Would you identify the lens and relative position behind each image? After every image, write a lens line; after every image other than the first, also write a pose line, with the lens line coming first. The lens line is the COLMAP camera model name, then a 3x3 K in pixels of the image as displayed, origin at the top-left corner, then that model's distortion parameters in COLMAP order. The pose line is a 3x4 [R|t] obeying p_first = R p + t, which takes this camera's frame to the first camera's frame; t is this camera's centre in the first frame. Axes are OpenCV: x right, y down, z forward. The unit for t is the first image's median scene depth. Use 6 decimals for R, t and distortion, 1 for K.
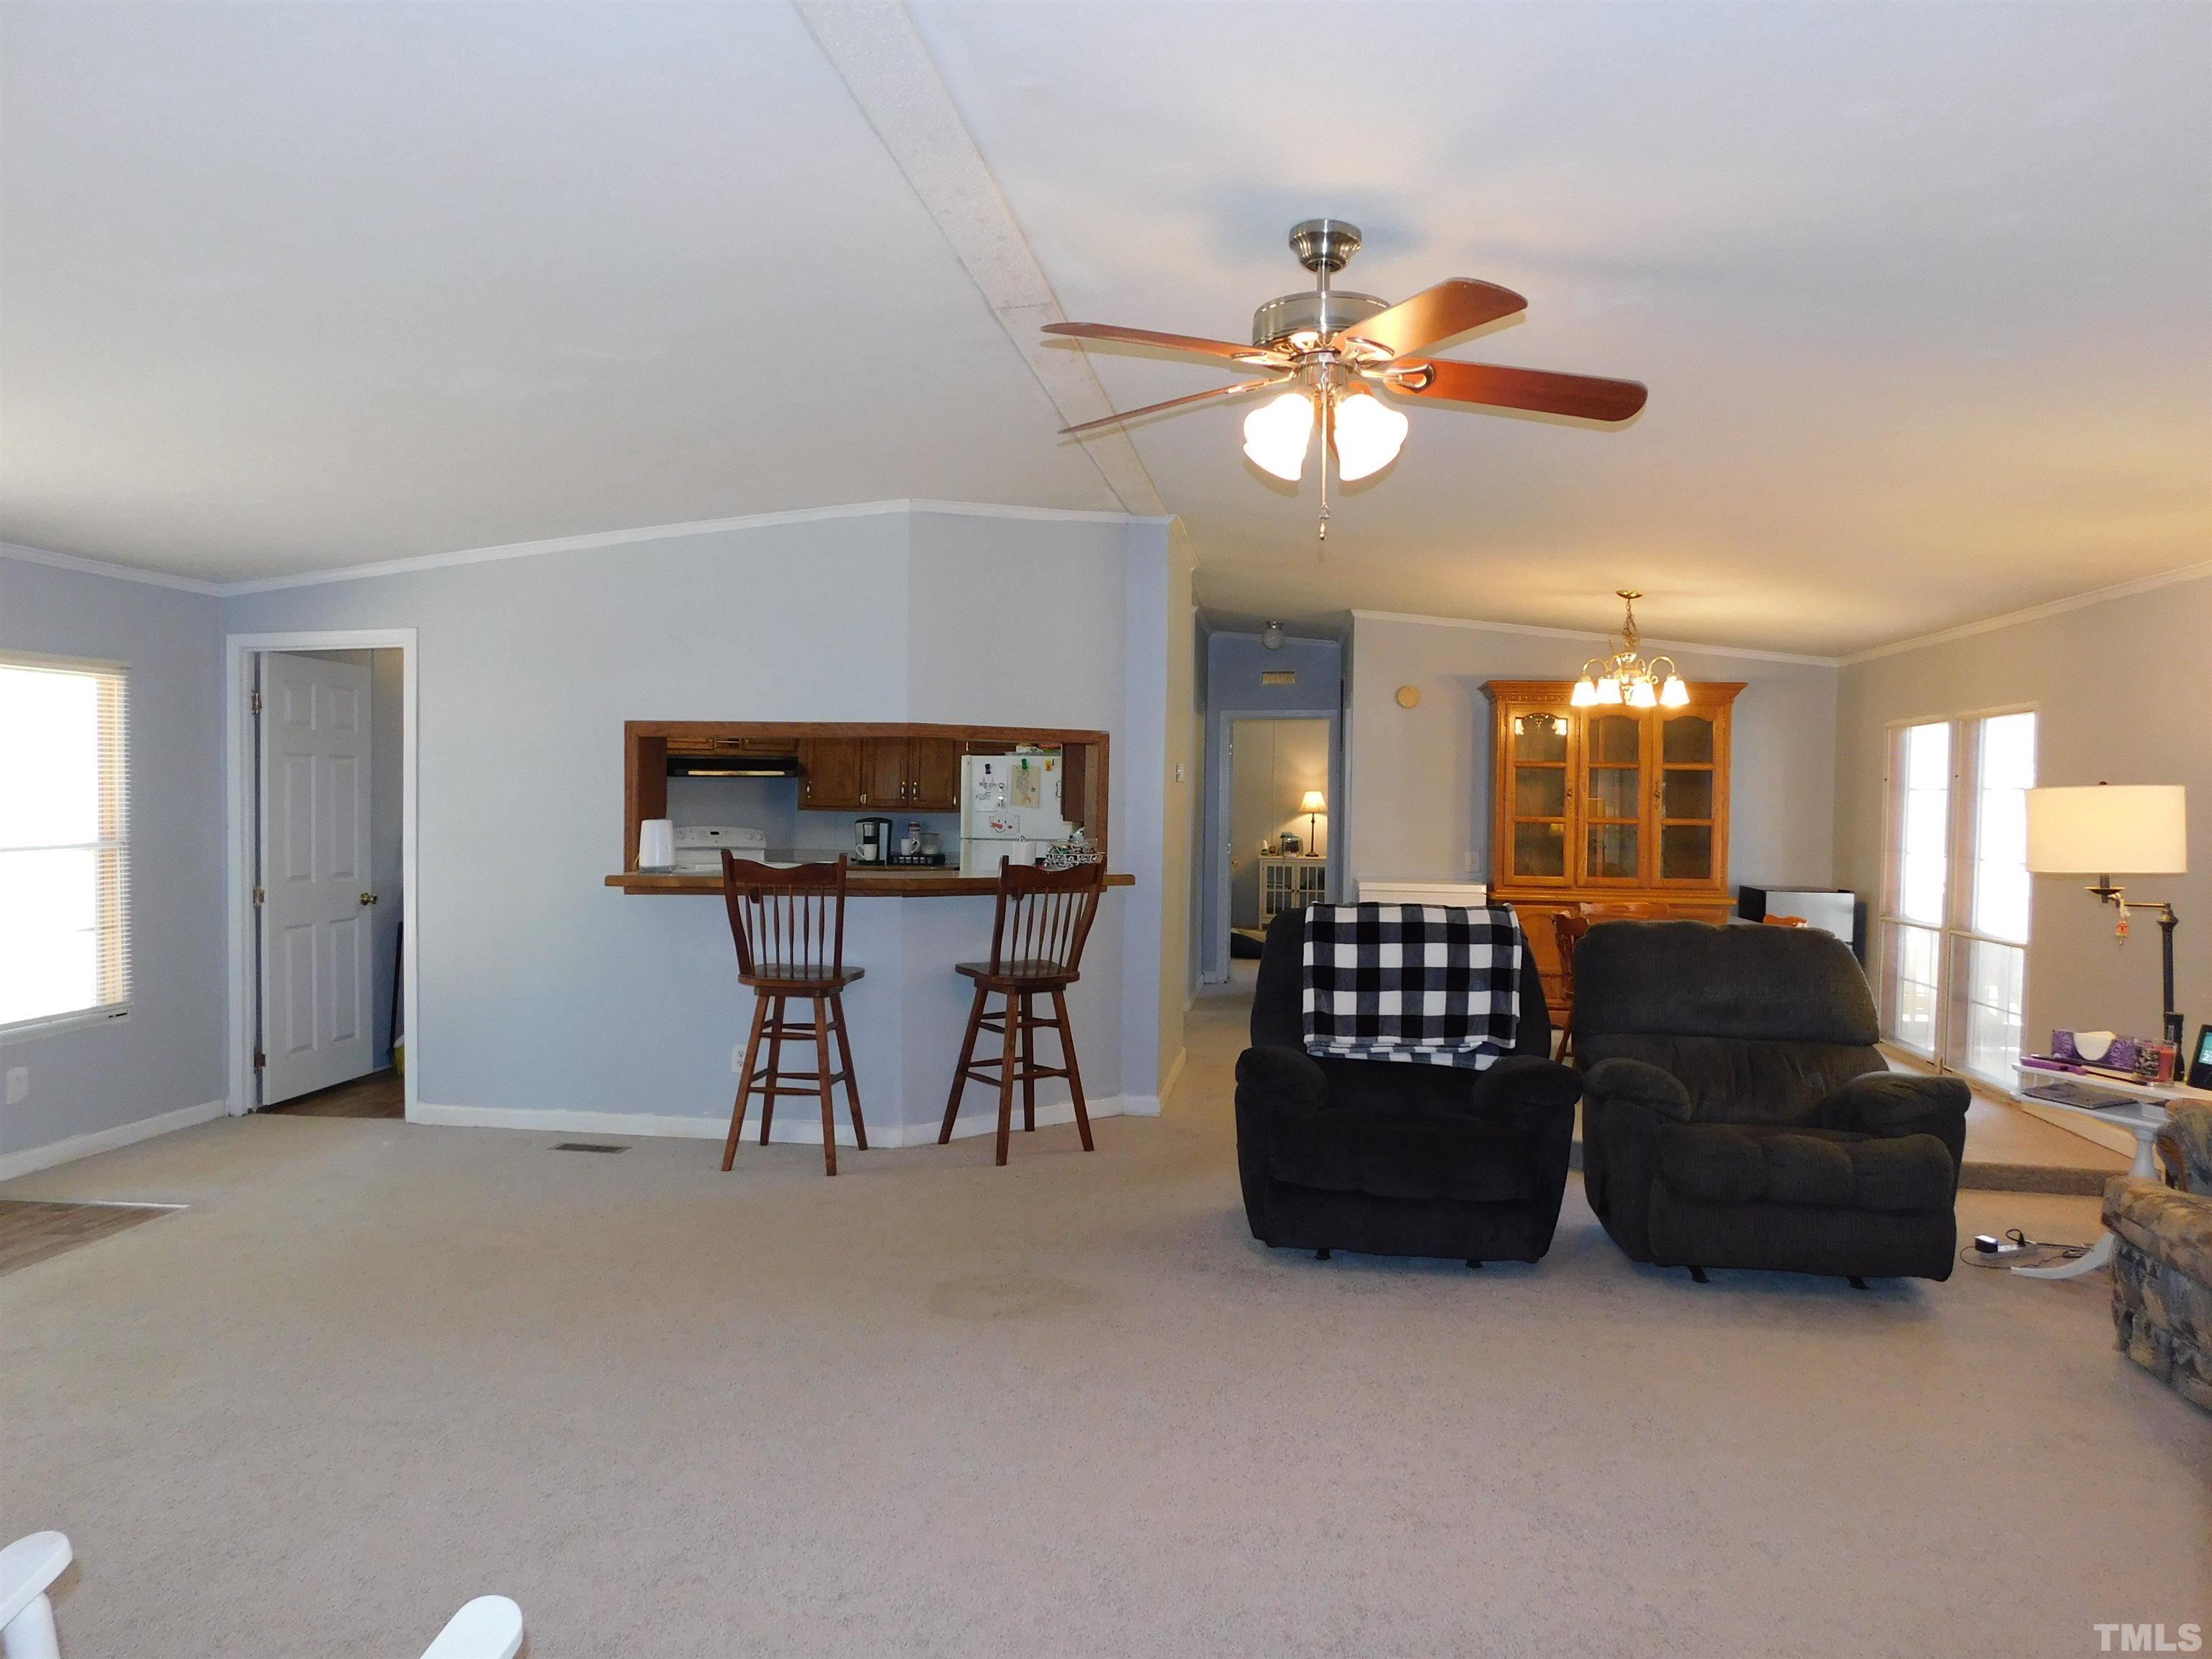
lens RADIAL K [[1463.4, 0, 1111.7], [0, 1463.4, 826.6], [0, 0, 1]] dist [-0.052004, 0.041950]
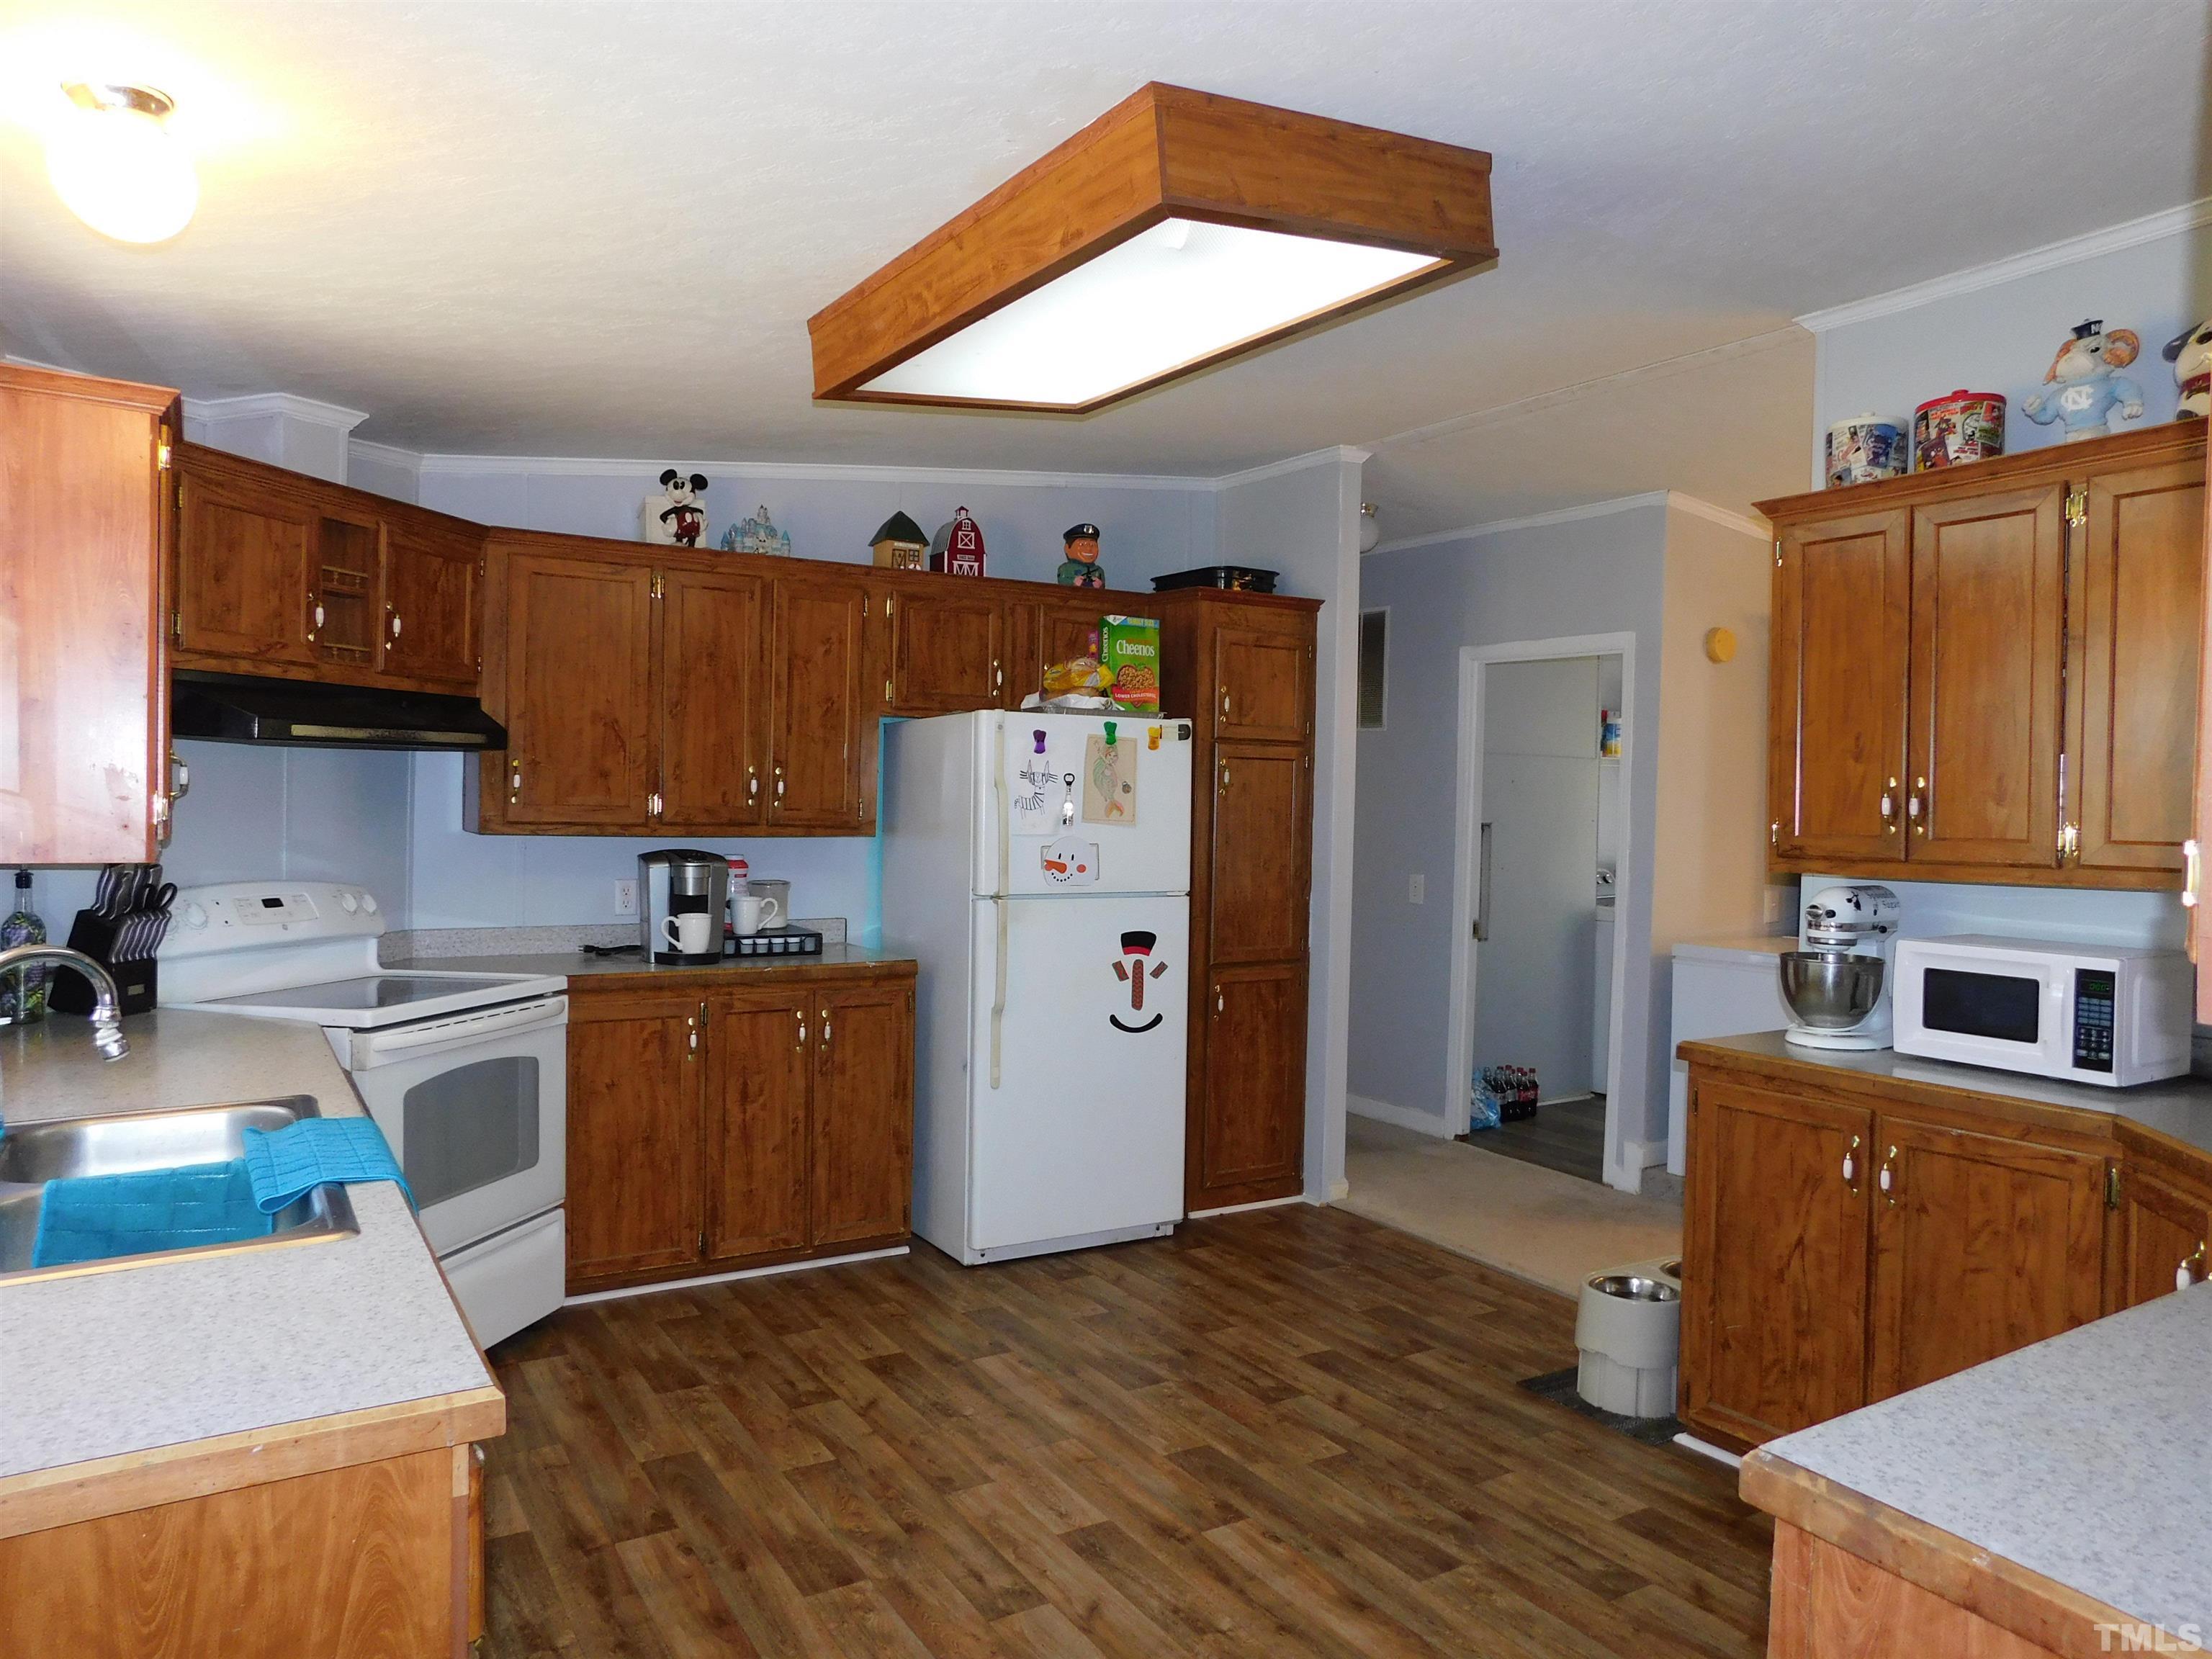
lens RADIAL K [[1463.4, 0, 1106.6], [0, 1463.4, 829.1], [0, 0, 1]] dist [-0.052004, 0.041950]
pose [[0.777098, -0.011859, 0.629268, -0.353156], [0.007174, 0.999924, 0.009985, -0.016590], [-0.629339, -0.003245, 0.777124, 0.630698]]
